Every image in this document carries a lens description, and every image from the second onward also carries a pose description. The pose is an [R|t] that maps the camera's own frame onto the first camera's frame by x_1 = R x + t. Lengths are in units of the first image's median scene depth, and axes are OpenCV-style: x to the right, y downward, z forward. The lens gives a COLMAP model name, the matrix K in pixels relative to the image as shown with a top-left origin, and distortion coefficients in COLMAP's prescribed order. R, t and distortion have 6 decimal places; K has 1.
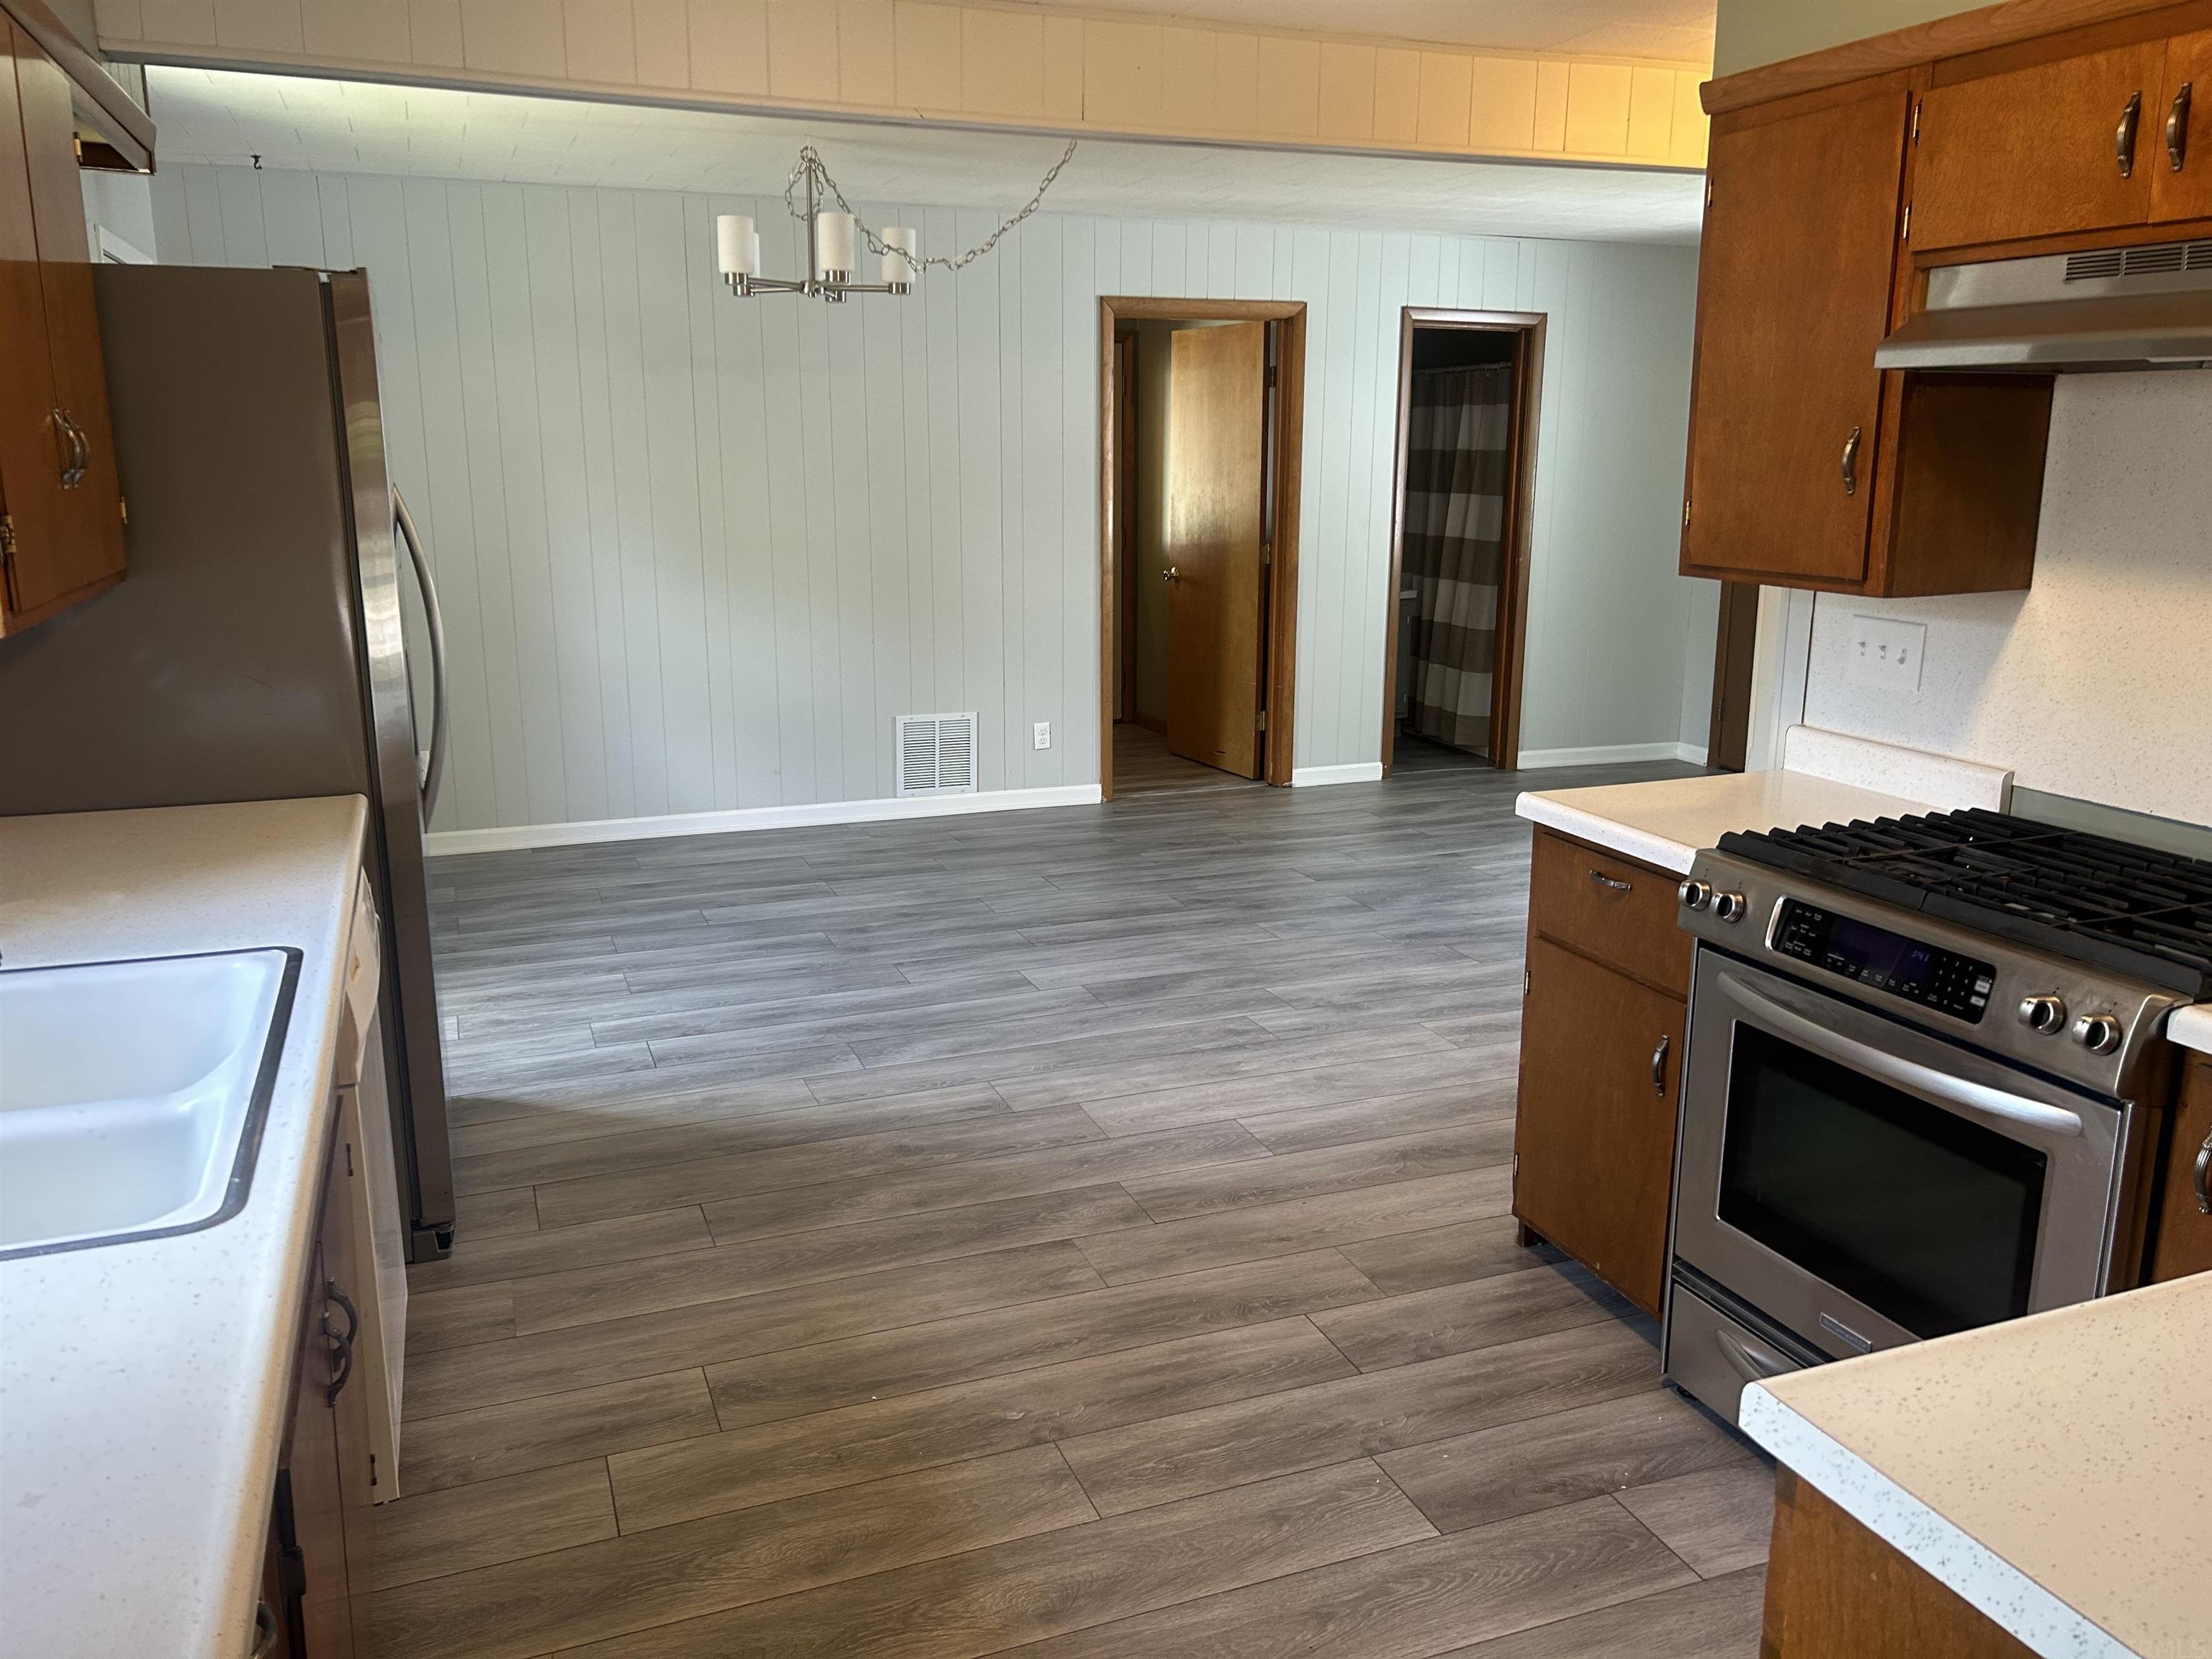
lens RADIAL K [[1668.8, 0, 1096.7], [0, 1668.8, 824.4], [0, 0, 1]] dist [0.006904, -0.001103]
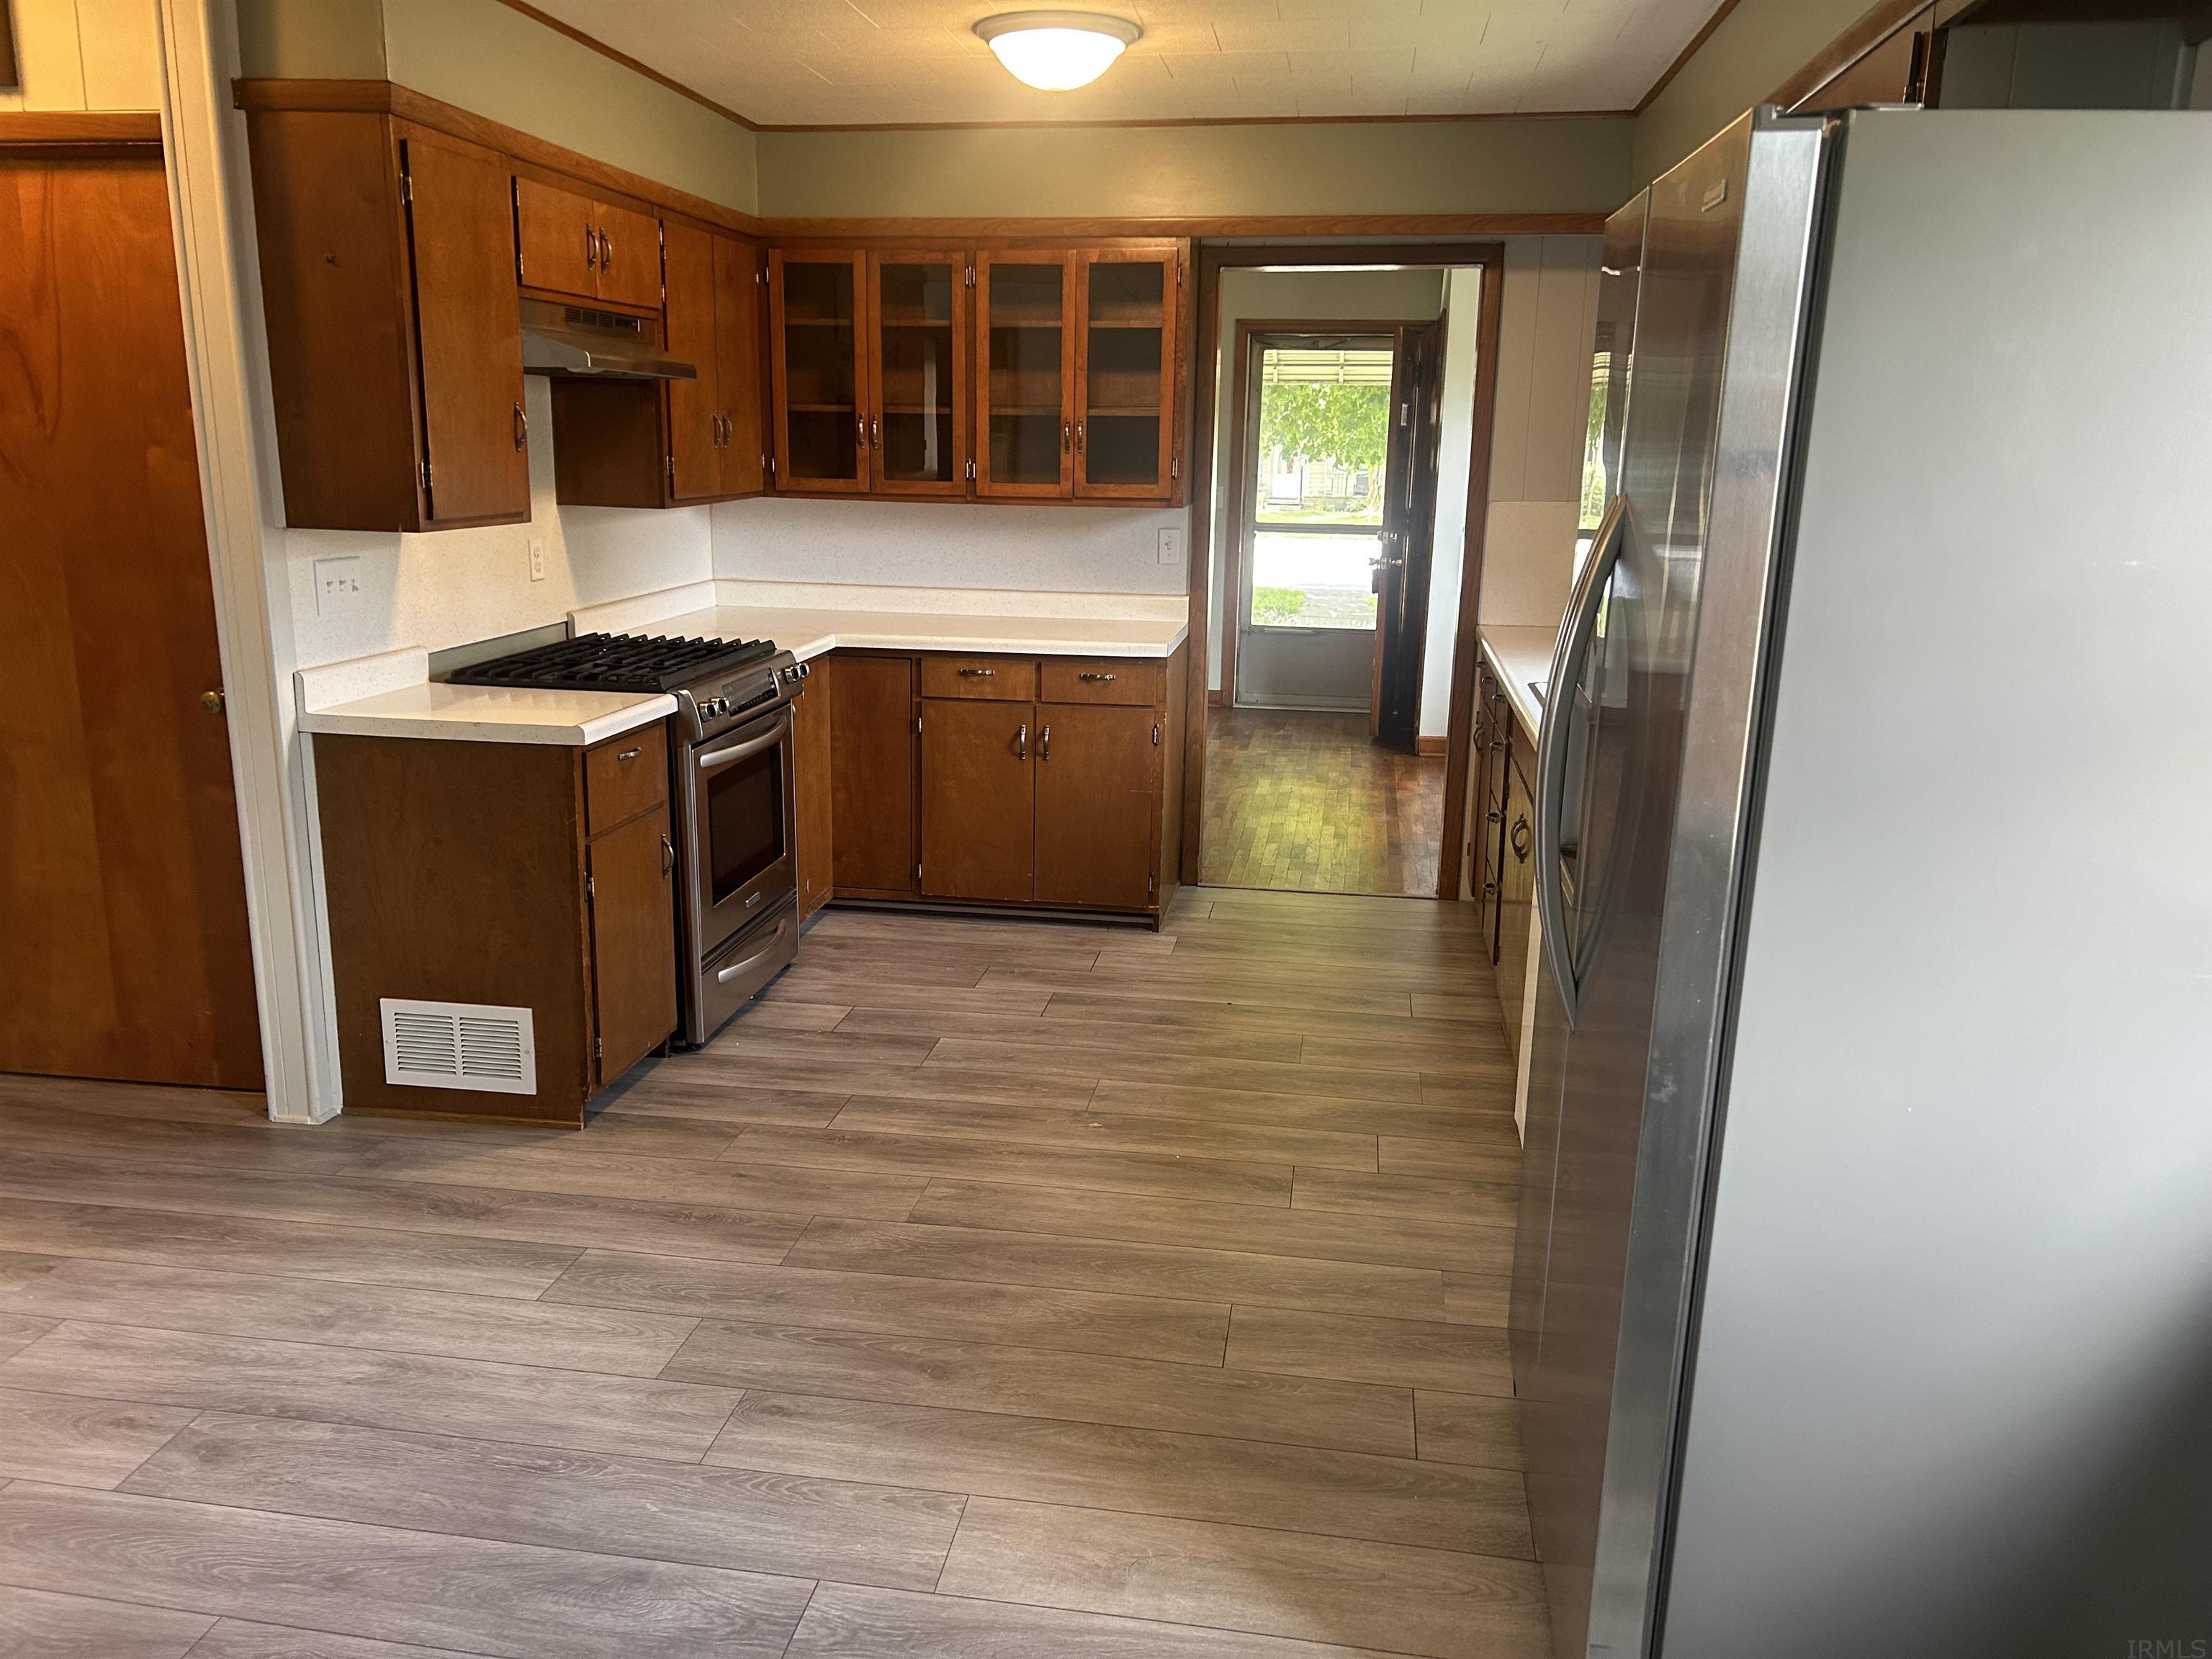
lens RADIAL K [[1668.8, 0, 1097.8], [0, 1668.8, 830.5], [0, 0, 1]] dist [0.006904, -0.001103]
pose [[-0.865920, -0.132466, 0.482322, -0.572360], [0.092810, 0.904996, 0.415173, -0.371799], [-0.491496, 0.404271, -0.771360, 1.639248]]
